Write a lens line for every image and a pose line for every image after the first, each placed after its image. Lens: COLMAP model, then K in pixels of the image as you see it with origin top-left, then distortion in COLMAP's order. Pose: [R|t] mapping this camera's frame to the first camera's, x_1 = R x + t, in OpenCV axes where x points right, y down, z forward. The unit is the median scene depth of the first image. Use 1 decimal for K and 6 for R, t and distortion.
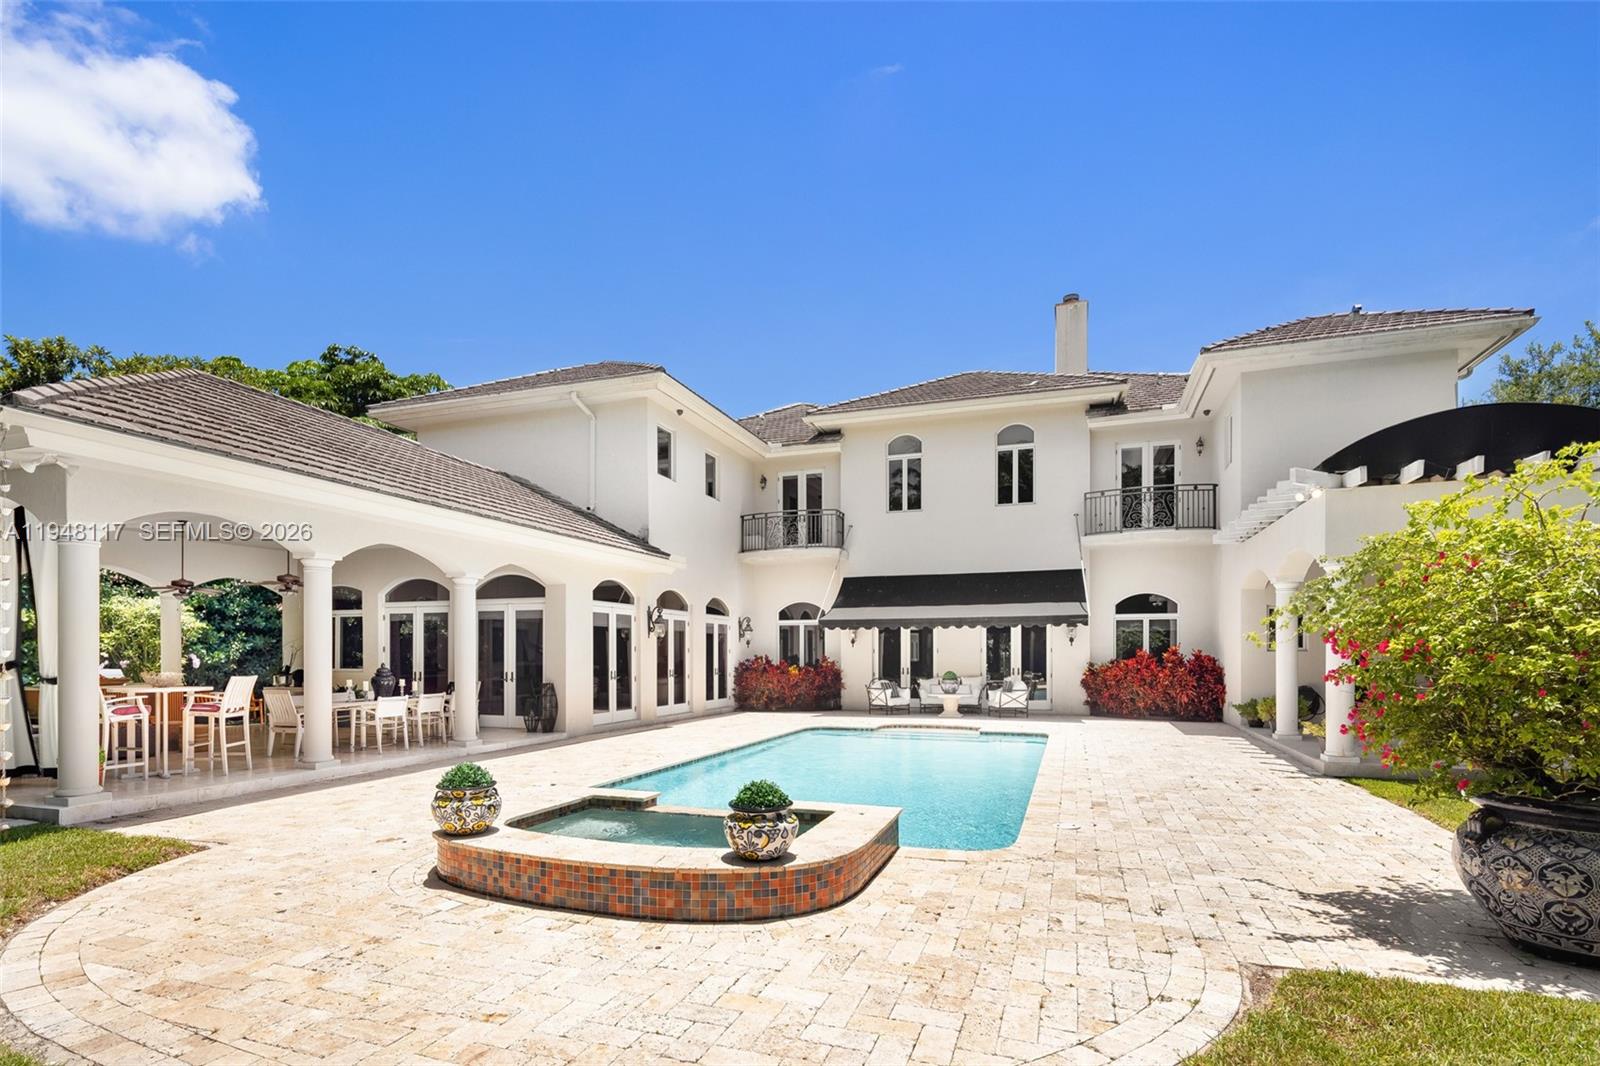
lens RADIAL K [[785.9, 0, 796.2], [0, 785.9, 661.2], [0, 0, 1]] dist [-0.000708, -0.000480]
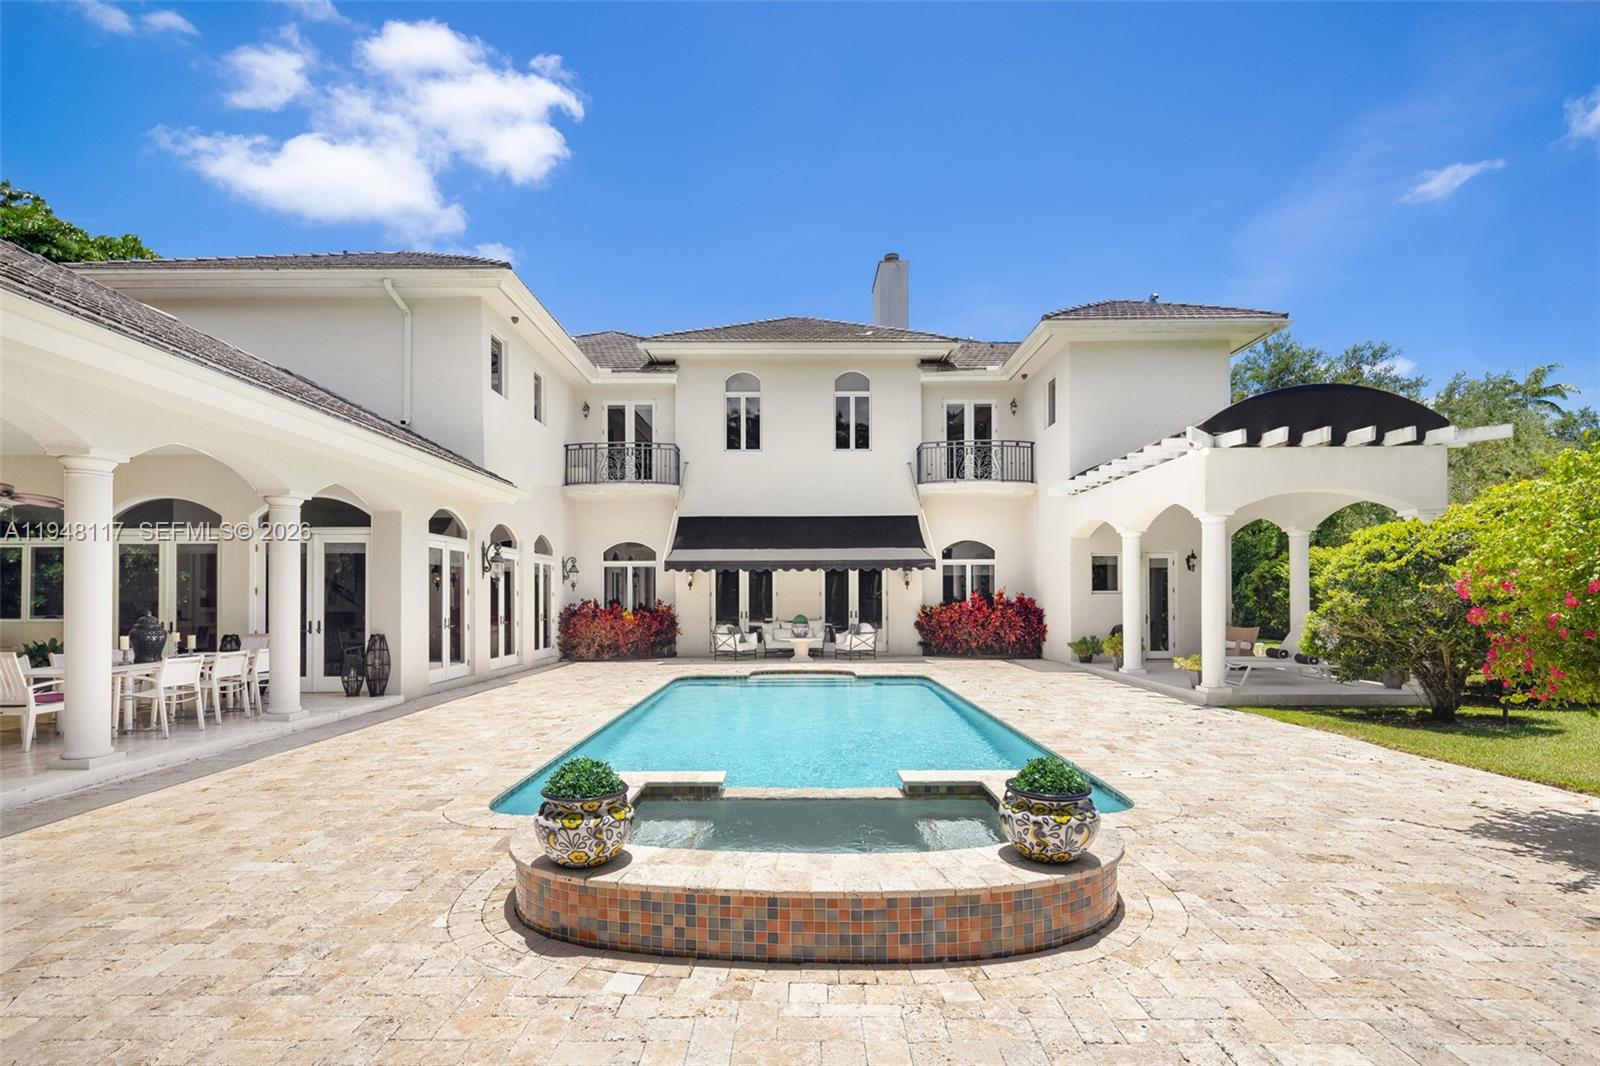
lens RADIAL K [[772.4, 0, 791.7], [0, 772.4, 596.9], [0, 0, 1]] dist [0.001435, 0.000224]
pose [[0.944486, -0.001595, 0.328547, -0.129772], [0.004999, 0.999942, -0.009515, -0.000299], [-0.328513, 0.010629, 0.944440, 0.086819]]
